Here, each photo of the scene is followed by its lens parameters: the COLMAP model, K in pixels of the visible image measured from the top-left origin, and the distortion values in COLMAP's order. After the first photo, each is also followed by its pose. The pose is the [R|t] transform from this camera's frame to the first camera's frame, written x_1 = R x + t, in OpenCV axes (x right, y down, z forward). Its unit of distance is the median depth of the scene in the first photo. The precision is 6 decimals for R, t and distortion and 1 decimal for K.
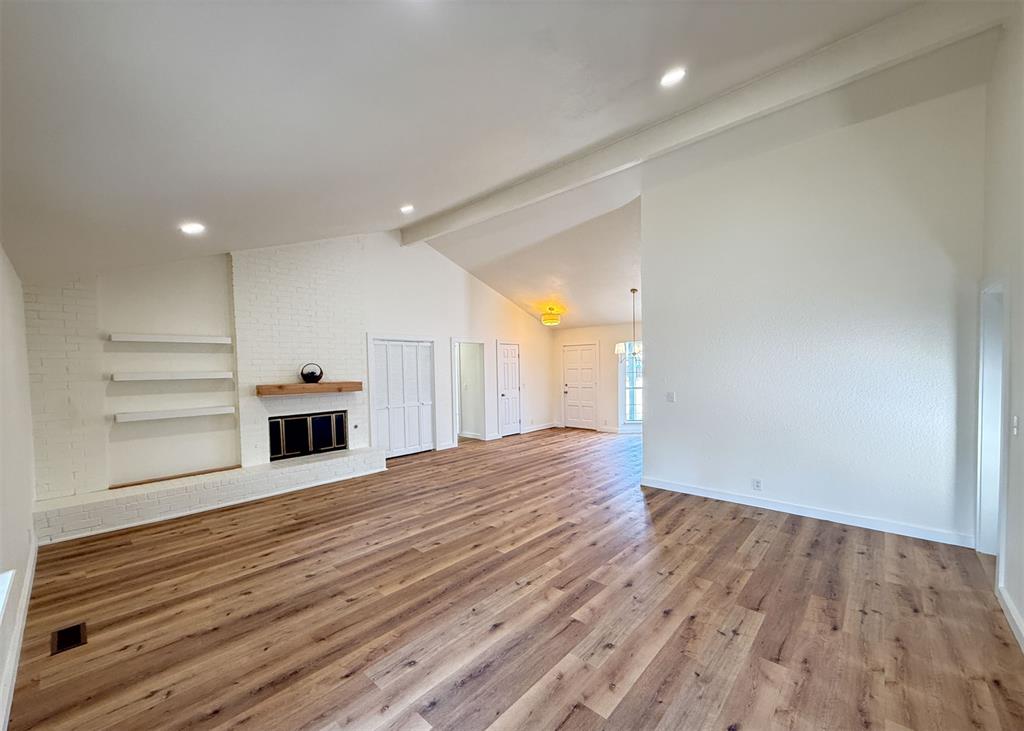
lens RADIAL K [[408.0, 0, 512.0], [0, 408.0, 365.5], [0, 0, 1]] dist [0.000092, 0.000001]
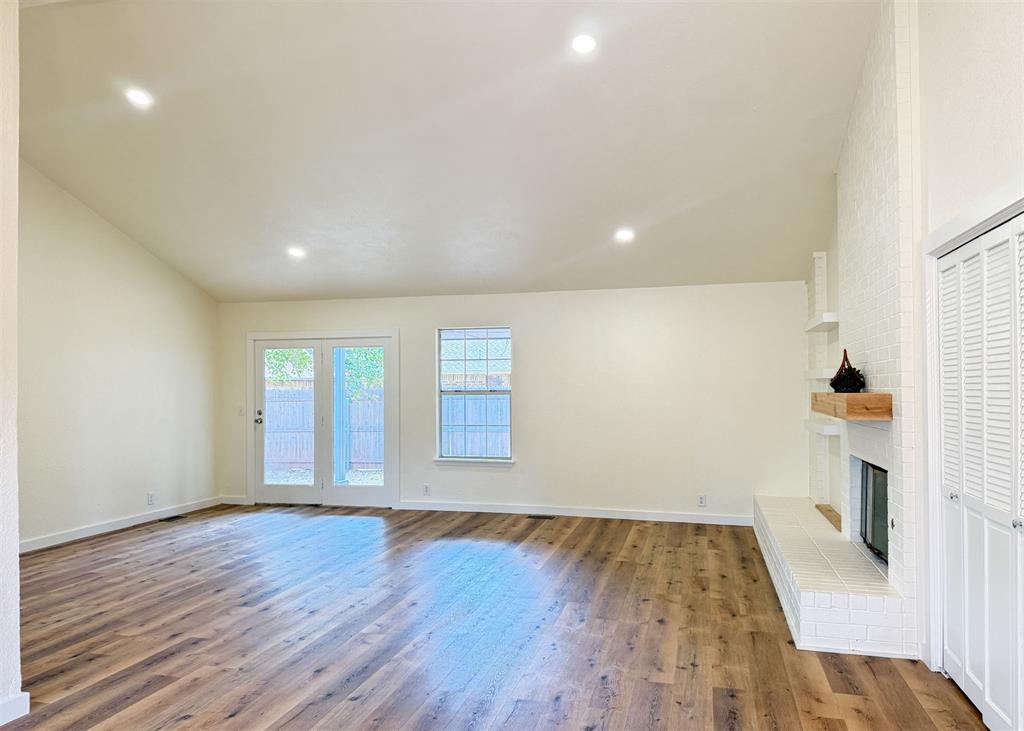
lens RADIAL K [[729.0, 0, 512.0], [0, 729.0, 365.5], [0, 0, 1]] dist [-0.001565, -0.000666]
pose [[-0.883900, 0.013746, -0.467474, 0.251174], [0.025817, 0.999478, -0.019426, 0.024167], [0.466963, -0.029240, -0.883793, 1.819105]]
